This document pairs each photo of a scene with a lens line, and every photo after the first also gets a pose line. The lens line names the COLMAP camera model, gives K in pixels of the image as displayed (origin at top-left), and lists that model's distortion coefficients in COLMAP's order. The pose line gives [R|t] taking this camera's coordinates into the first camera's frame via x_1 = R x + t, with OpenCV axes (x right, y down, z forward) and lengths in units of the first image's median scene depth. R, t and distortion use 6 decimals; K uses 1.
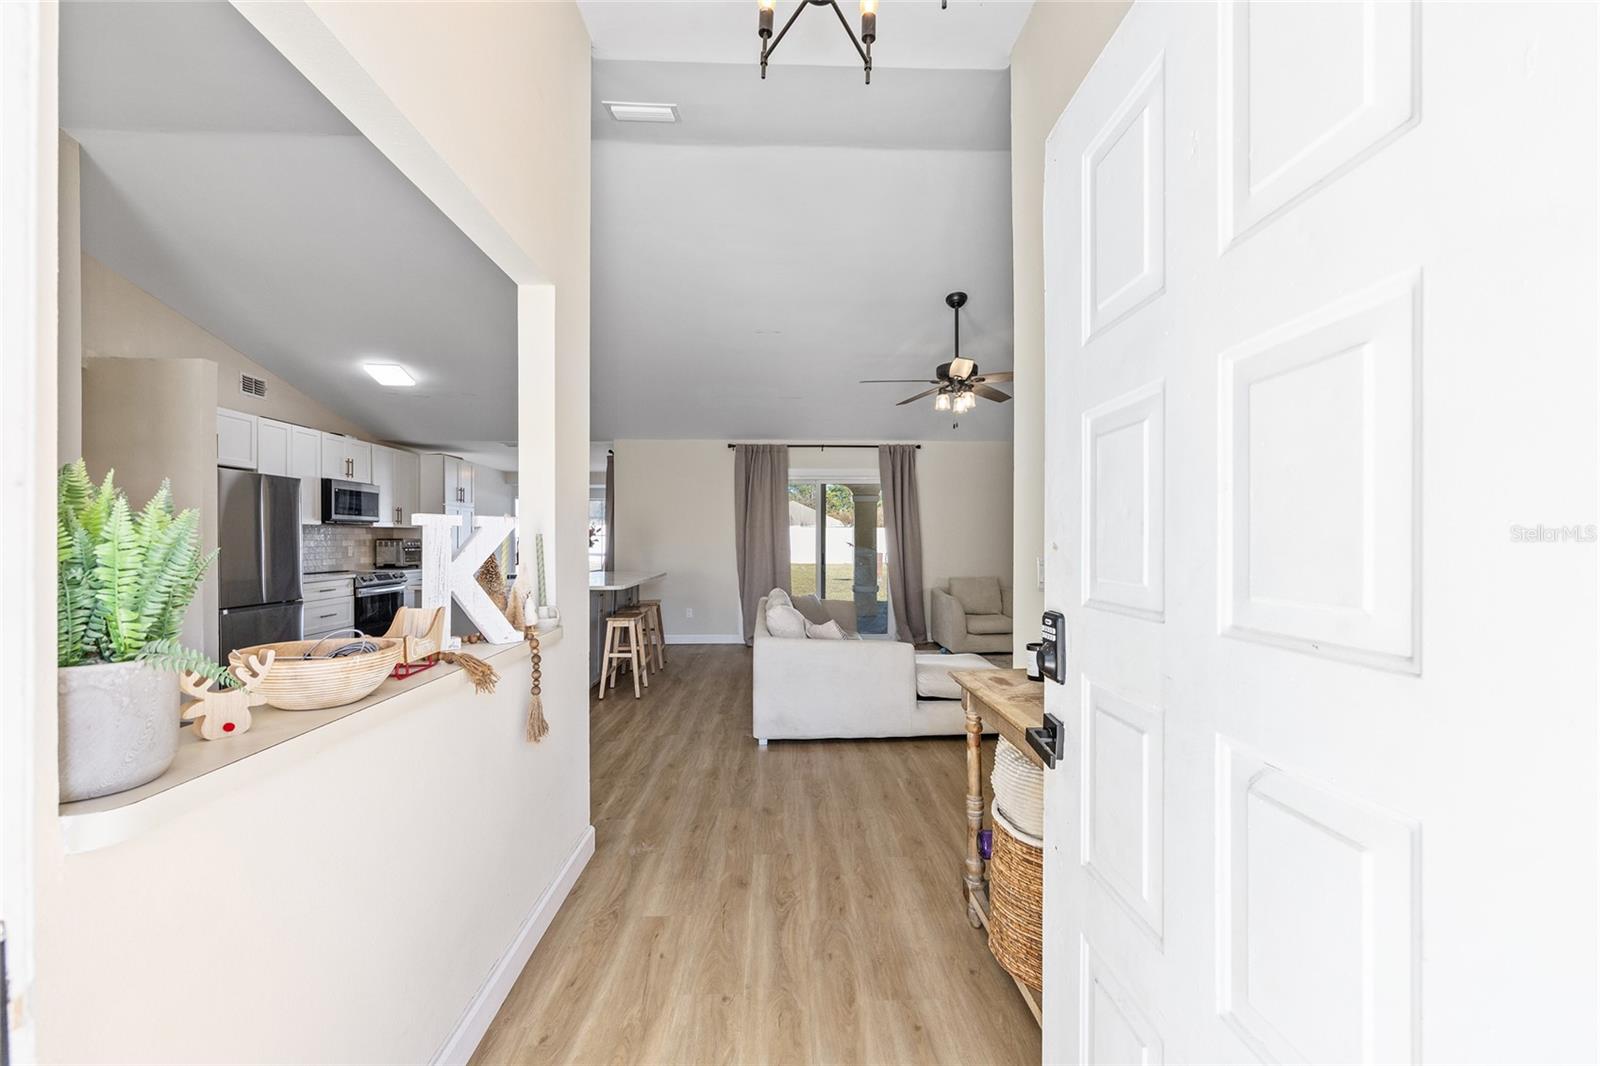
lens RADIAL K [[644.3, 0, 804.7], [0, 644.3, 538.0], [0, 0, 1]] dist [-0.002991, 0.001781]
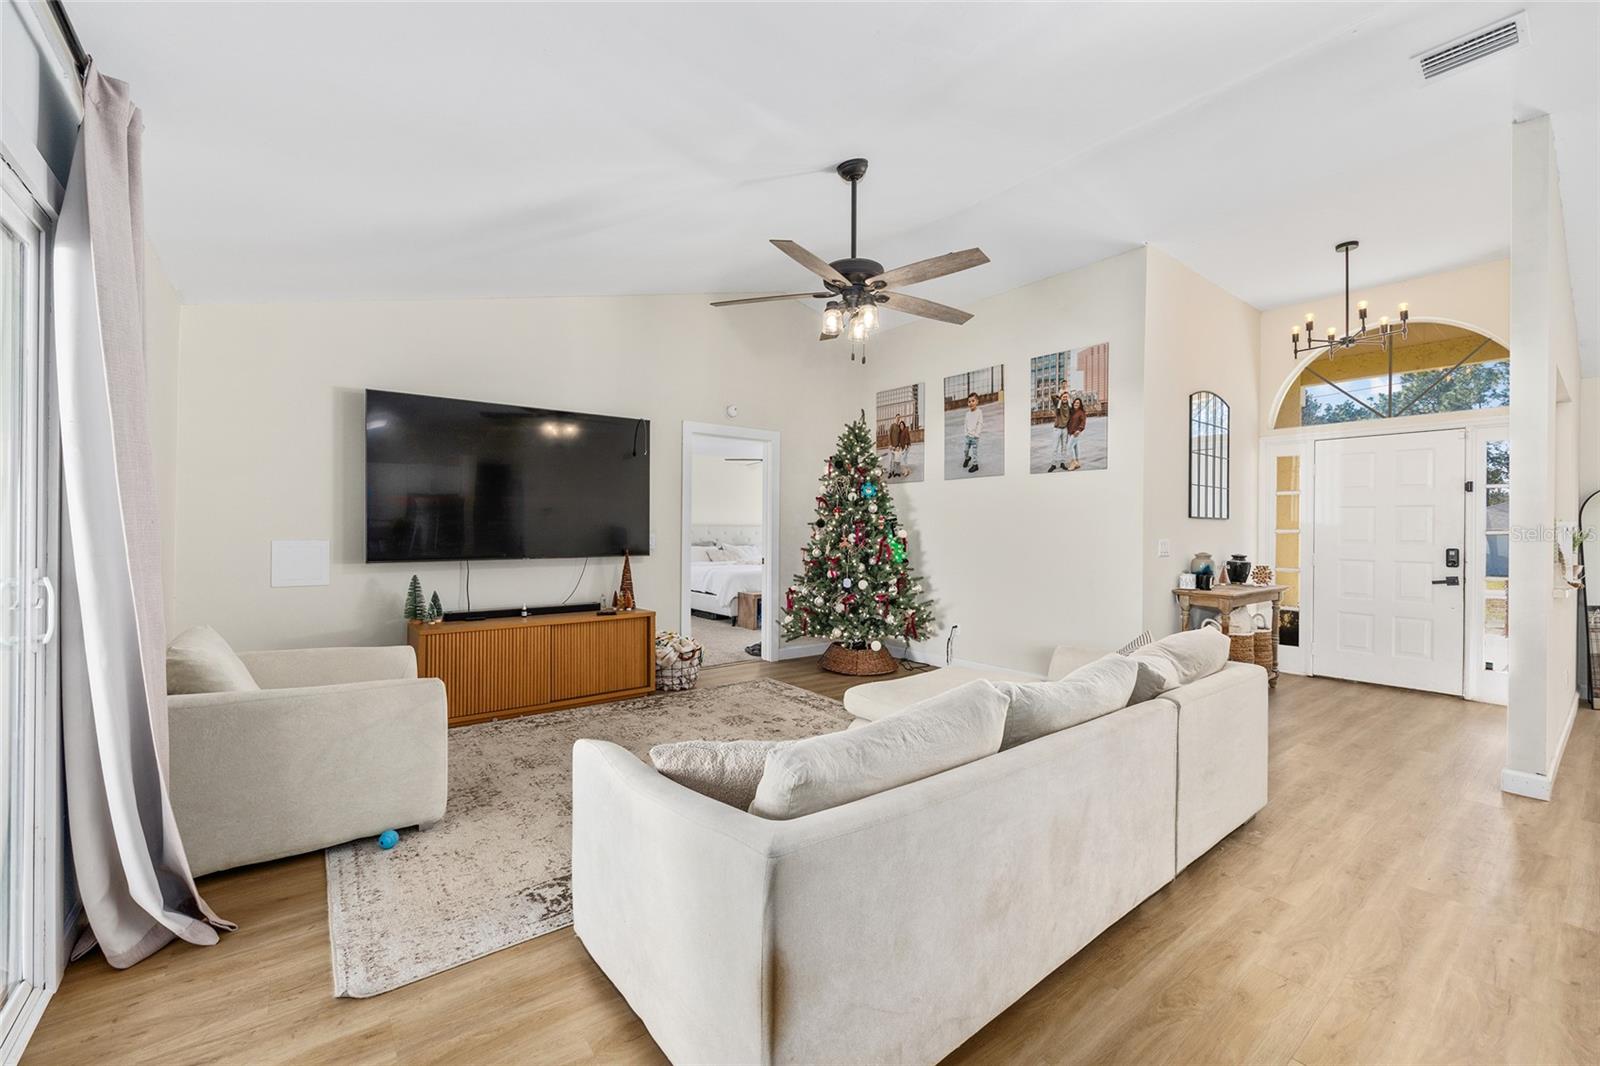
lens RADIAL K [[644.3, 0, 807.3], [0, 644.3, 526.0], [0, 0, 1]] dist [-0.002991, 0.001781]
pose [[-0.581557, -0.006635, 0.813479, -0.208692], [-0.010228, 0.999947, 0.000843, 0.001503], [-0.813442, -0.007830, -0.581594, 1.054862]]
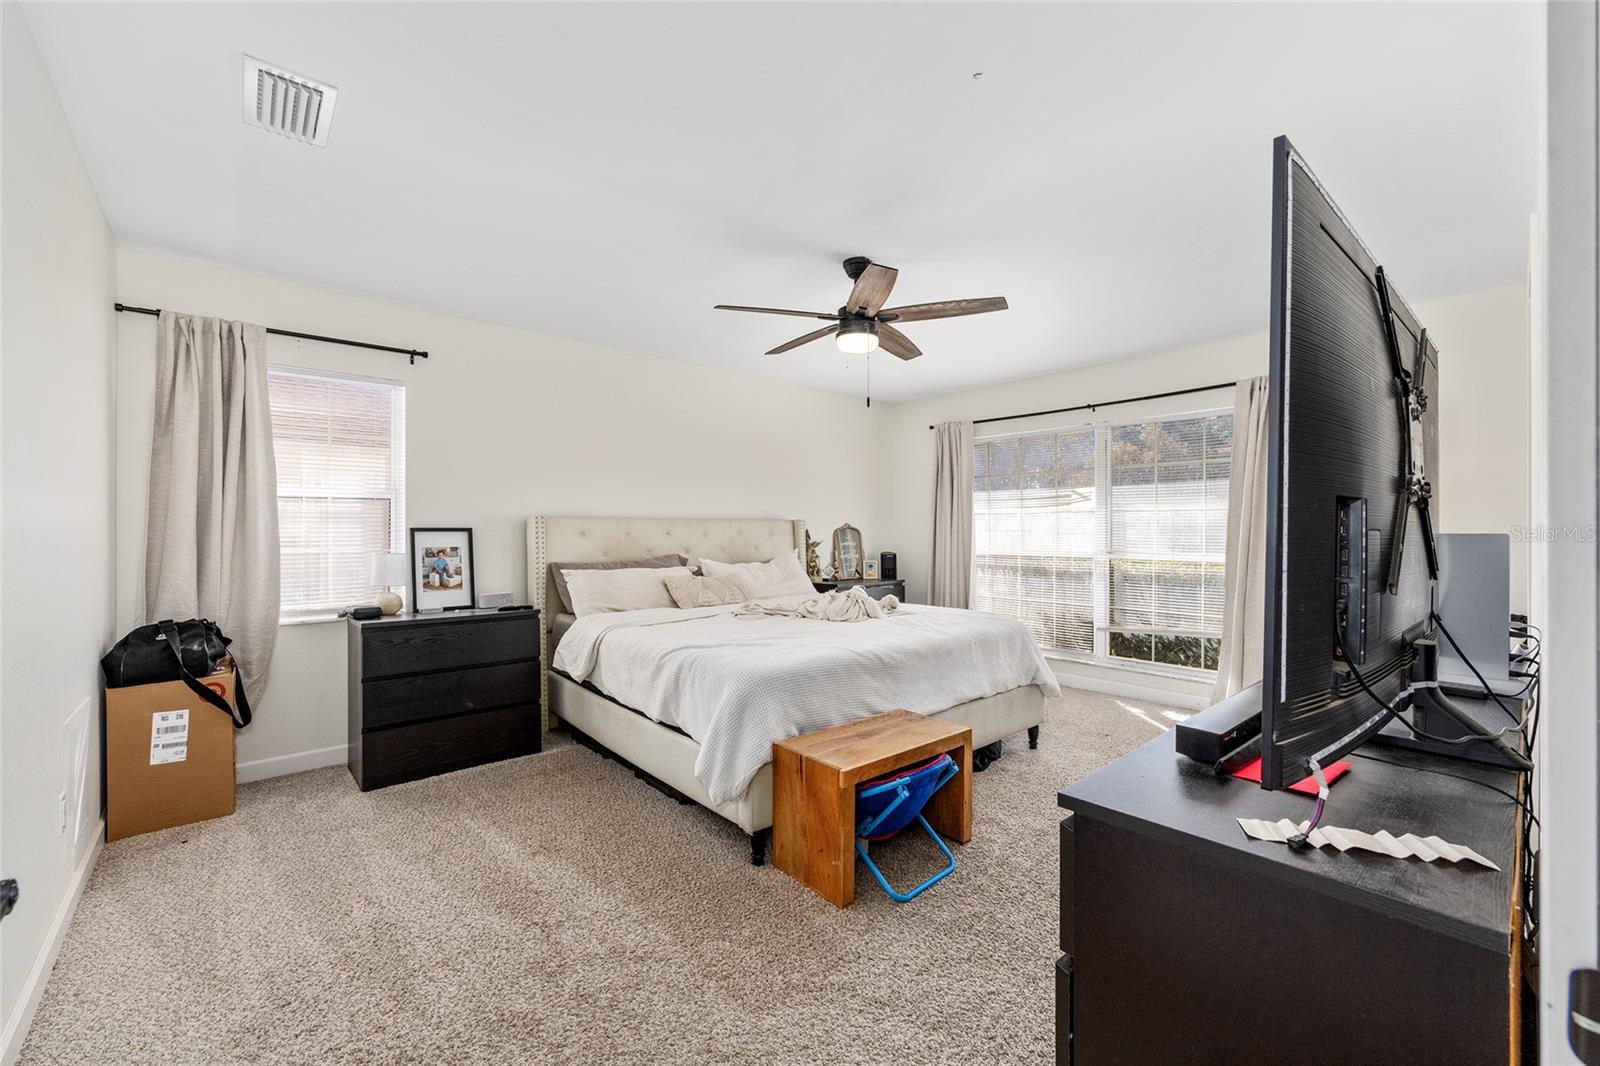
lens RADIAL K [[644.3, 0, 809.9], [0, 644.3, 529.6], [0, 0, 1]] dist [-0.002991, 0.001781]
pose [[-0.626538, -0.000834, 0.779390, 0.585131], [0.005263, 0.999972, 0.005300, 0.012449], [-0.779373, 0.007423, -0.626516, 0.647190]]
